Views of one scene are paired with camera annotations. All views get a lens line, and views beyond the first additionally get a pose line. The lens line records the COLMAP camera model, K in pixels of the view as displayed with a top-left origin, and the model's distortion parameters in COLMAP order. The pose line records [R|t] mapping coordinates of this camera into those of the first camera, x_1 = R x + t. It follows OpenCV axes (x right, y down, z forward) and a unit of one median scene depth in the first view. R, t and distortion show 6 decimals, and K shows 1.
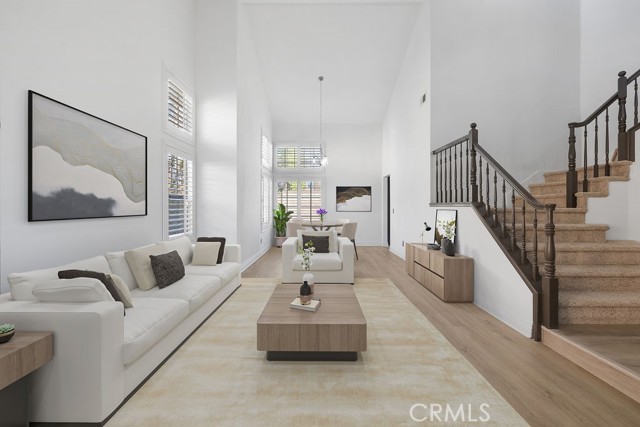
lens RADIAL K [[273.8, 0, 322.7], [0, 273.8, 206.2], [0, 0, 1]] dist [-0.000053, -0.000528]
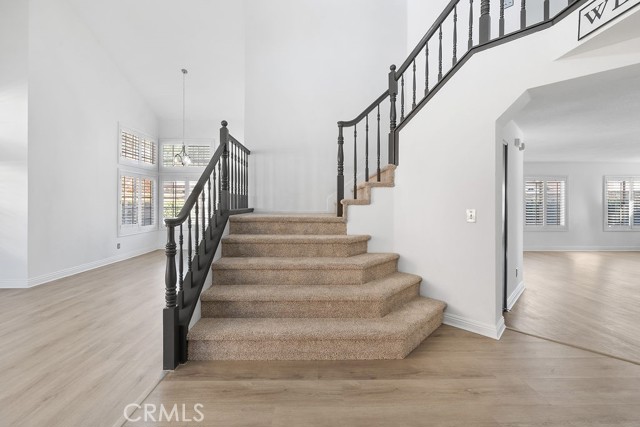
lens RADIAL K [[273.8, 0, 322.7], [0, 273.8, 206.2], [0, 0, 1]] dist [-0.000053, -0.000528]
pose [[0.999772, 0.001150, 0.021321, 0.846192], [-0.001412, 0.999924, 0.012271, -0.038921], [-0.021306, -0.012298, 0.999697, 0.105260]]
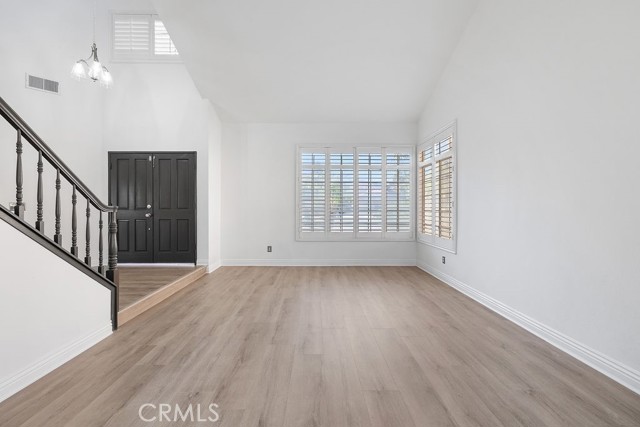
lens RADIAL K [[273.8, 0, 322.7], [0, 273.8, 206.2], [0, 0, 1]] dist [-0.000053, -0.000528]
pose [[-0.999929, -0.000898, -0.011853, -0.032871], [-0.000854, 0.999992, -0.003779, -0.005046], [0.011856, -0.003769, -0.999923, 1.444461]]
